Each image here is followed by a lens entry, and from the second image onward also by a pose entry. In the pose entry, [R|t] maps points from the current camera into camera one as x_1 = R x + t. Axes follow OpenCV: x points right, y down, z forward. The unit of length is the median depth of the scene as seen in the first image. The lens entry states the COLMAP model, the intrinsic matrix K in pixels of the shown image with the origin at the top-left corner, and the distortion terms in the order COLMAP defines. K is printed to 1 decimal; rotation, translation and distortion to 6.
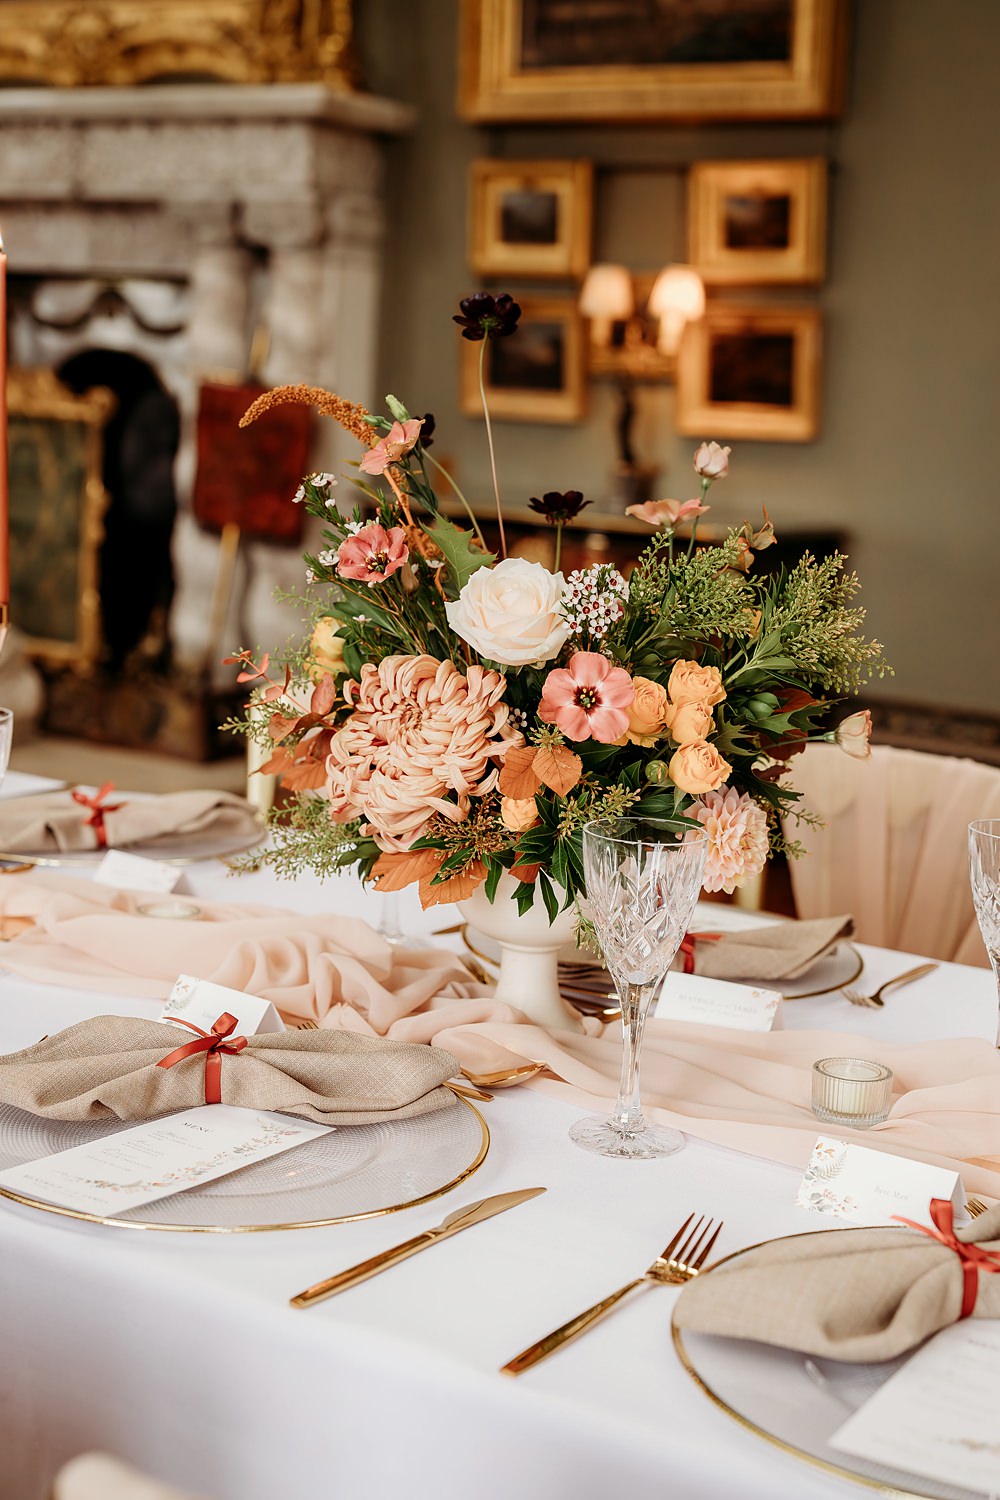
lens RADIAL K [[2280.3, 0, 520.7], [0, 2280.3, 749.2], [0, 0, 1]] dist [0.015507, -0.003668]
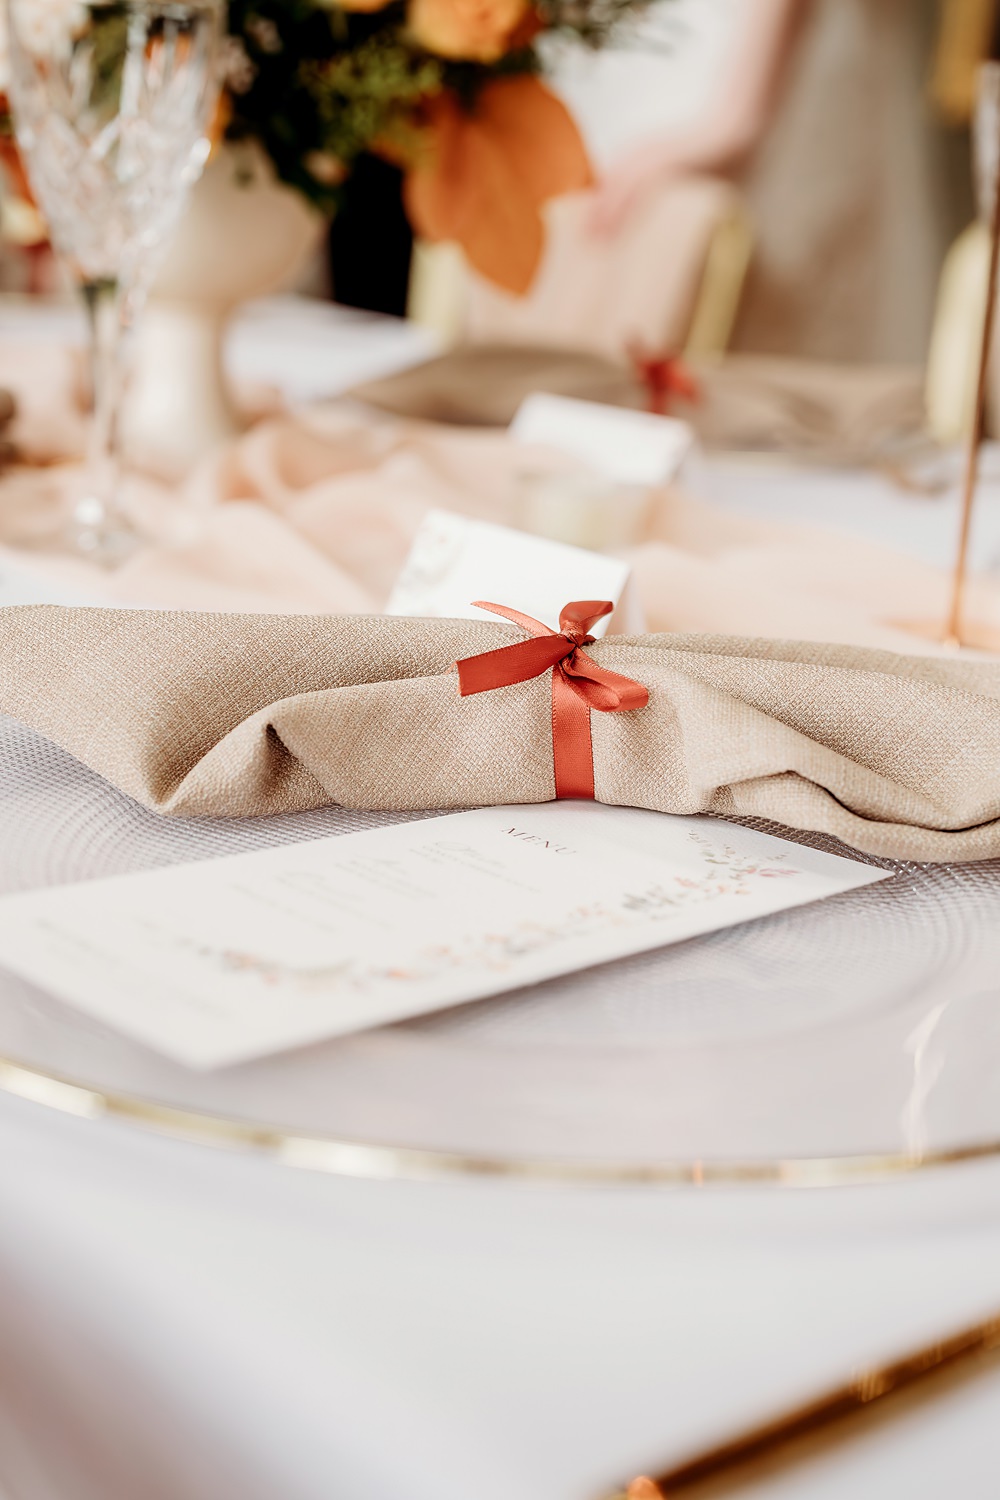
lens RADIAL K [[2280.3, 0, 520.7], [0, 2280.3, 749.2], [0, 0, 1]] dist [0.015507, -0.003668]
pose [[0.984822, 0.066944, -0.160137, -0.083539], [-0.054341, 0.995164, 0.081829, 0.120167], [0.164841, -0.071885, 0.983697, 0.628958]]
